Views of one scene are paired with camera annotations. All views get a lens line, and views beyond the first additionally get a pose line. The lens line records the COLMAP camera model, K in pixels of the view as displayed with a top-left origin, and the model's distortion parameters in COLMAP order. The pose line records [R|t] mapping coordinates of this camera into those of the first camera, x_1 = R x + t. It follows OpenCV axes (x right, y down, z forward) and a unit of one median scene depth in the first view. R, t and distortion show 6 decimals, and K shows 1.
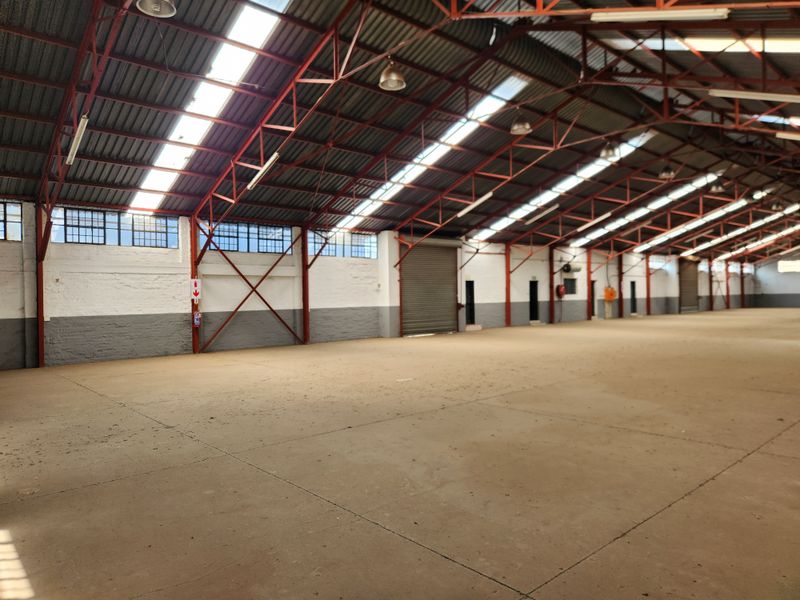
lens RADIAL K [[535.3, 0, 398.4], [0, 535.3, 299.9], [0, 0, 1]] dist [0.055880, -0.062870]
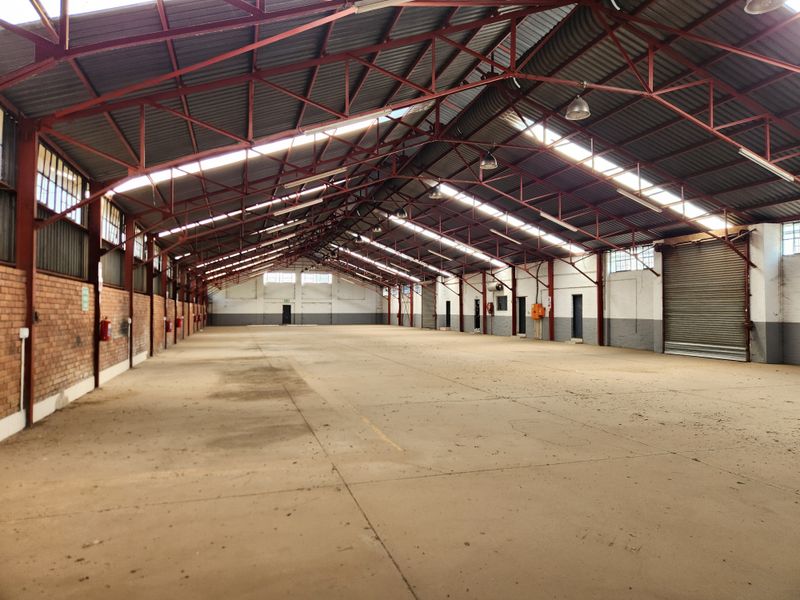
lens RADIAL K [[540.8, 0, 400.0], [0, 540.8, 298.0], [0, 0, 1]] dist [0.072401, -0.067068]
pose [[-0.412067, -0.000035, -0.911153, 3.908105], [0.002546, 0.999996, -0.001190, -0.096960], [0.911150, -0.002810, -0.412066, 3.509050]]
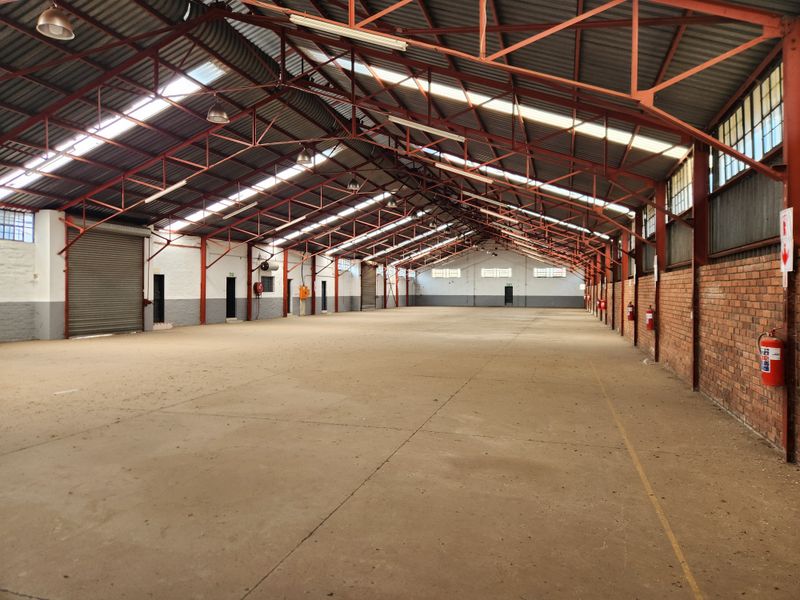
lens RADIAL K [[530.4, 0, 400.9], [0, 530.4, 294.5], [0, 0, 1]] dist [0.070544, -0.058998]
pose [[0.850263, 0.018775, 0.526023, 0.006109], [-0.016445, 0.999823, -0.009103, -0.000740], [-0.526101, -0.000911, 0.850421, 0.015996]]
